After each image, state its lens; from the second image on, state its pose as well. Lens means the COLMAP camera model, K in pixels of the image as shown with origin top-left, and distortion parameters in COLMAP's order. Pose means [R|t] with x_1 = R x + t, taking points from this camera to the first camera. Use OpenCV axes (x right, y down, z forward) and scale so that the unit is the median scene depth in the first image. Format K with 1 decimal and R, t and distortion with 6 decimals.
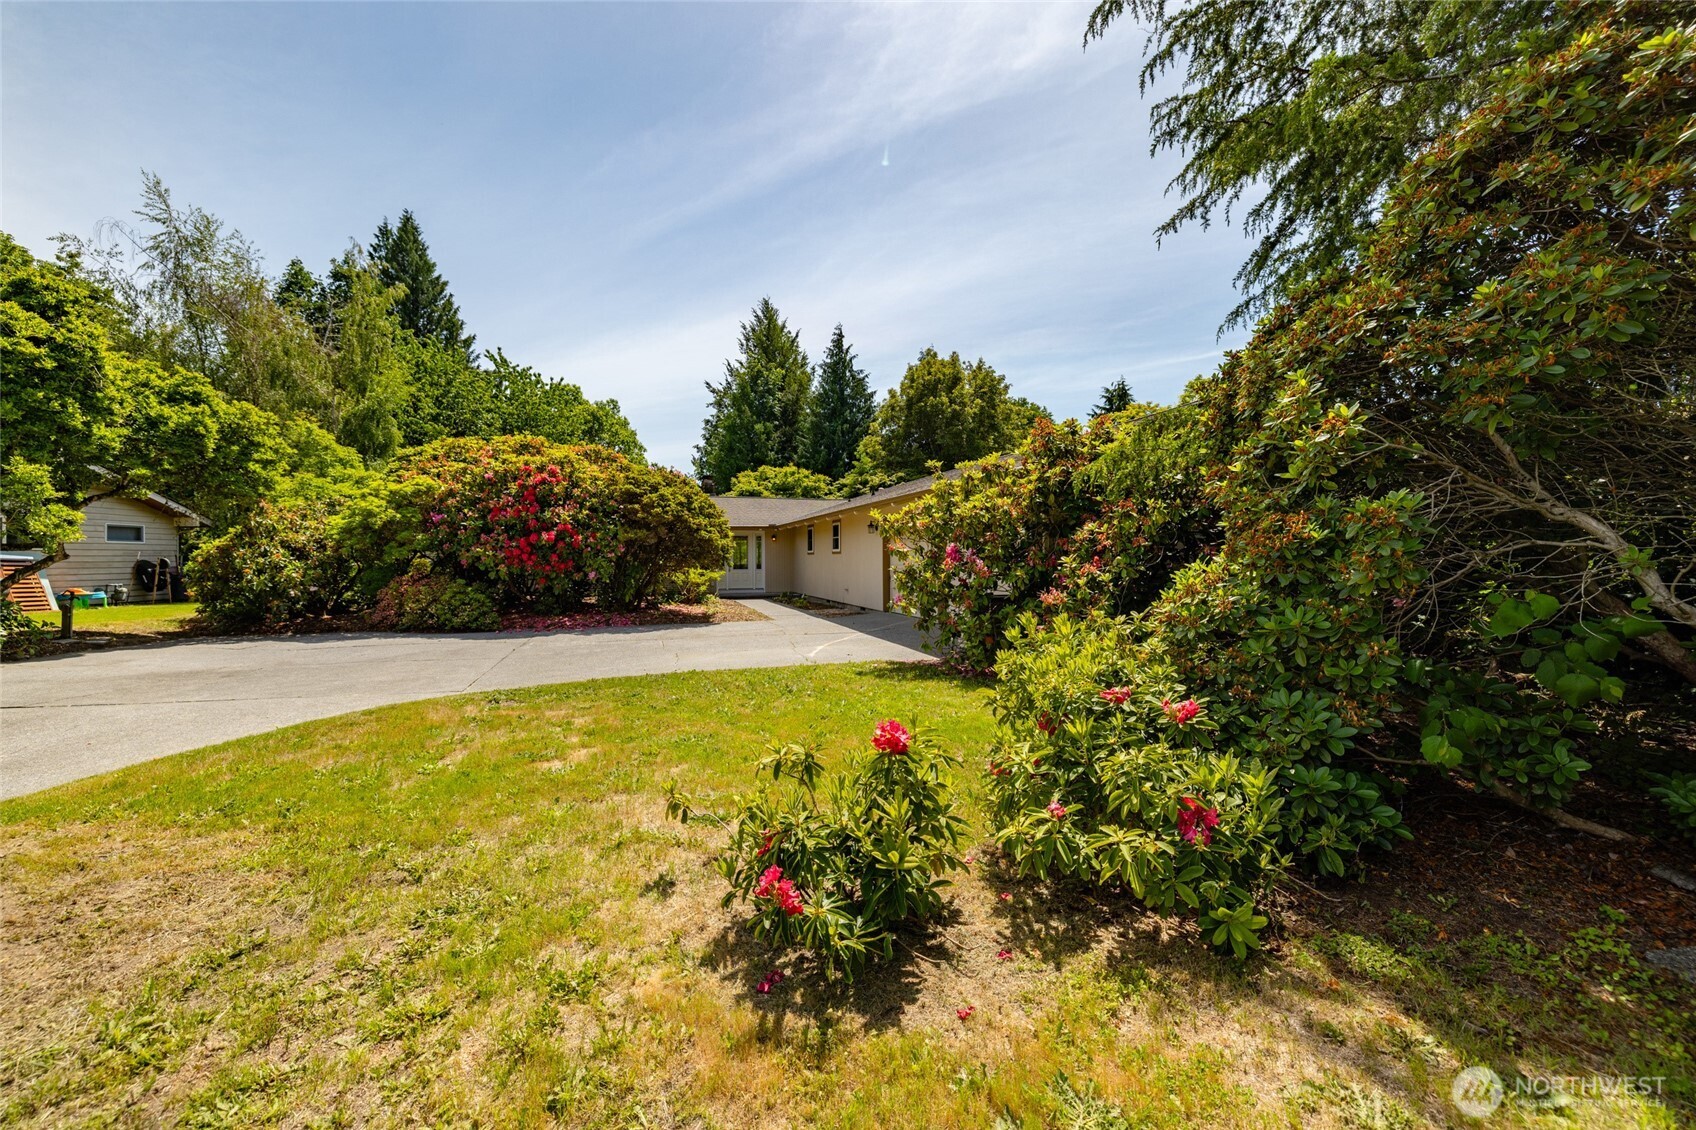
lens RADIAL K [[712.6, 0, 841.7], [0, 712.6, 560.1], [0, 0, 1]] dist [0.001475, 0.001118]
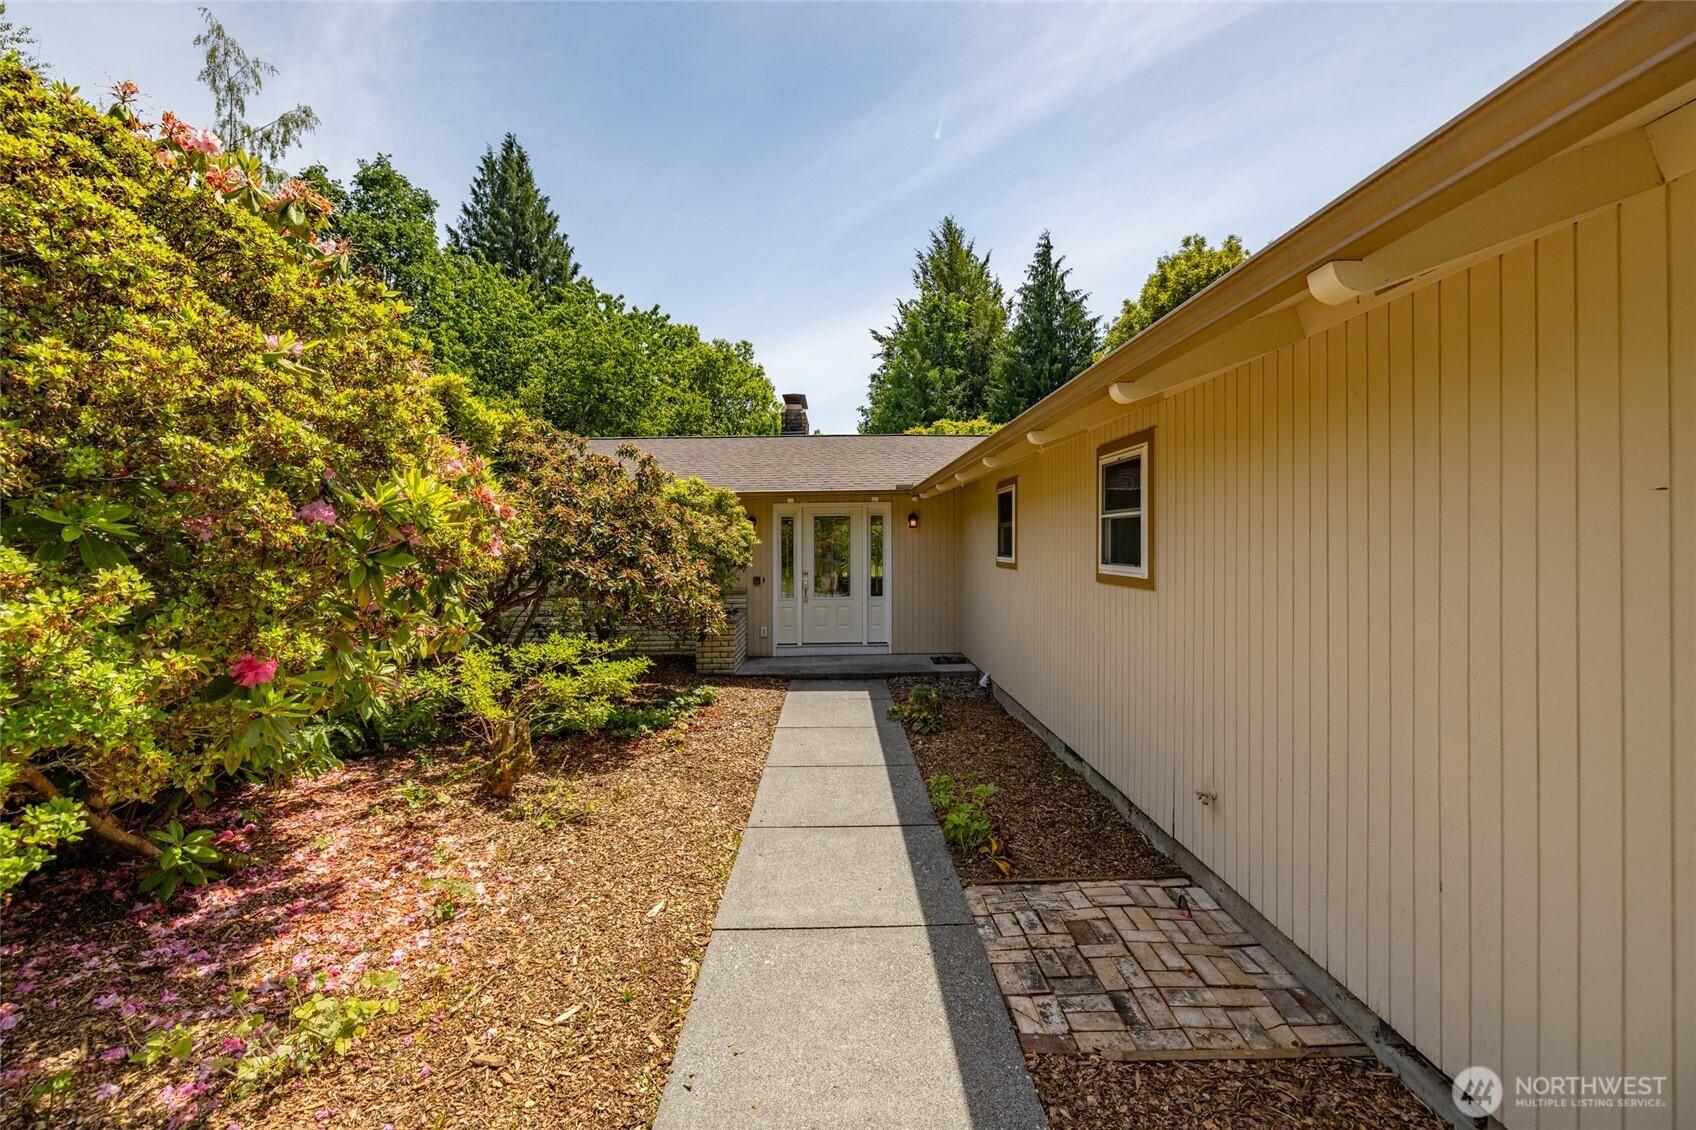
lens RADIAL K [[711.3, 0, 832.7], [0, 711.3, 554.6], [0, 0, 1]] dist [-0.001533, -0.000243]
pose [[0.960681, 0.003204, -0.277637, -0.009982], [0.001131, 0.999880, 0.015453, -0.006485], [0.277653, -0.015160, 0.960562, 0.222783]]
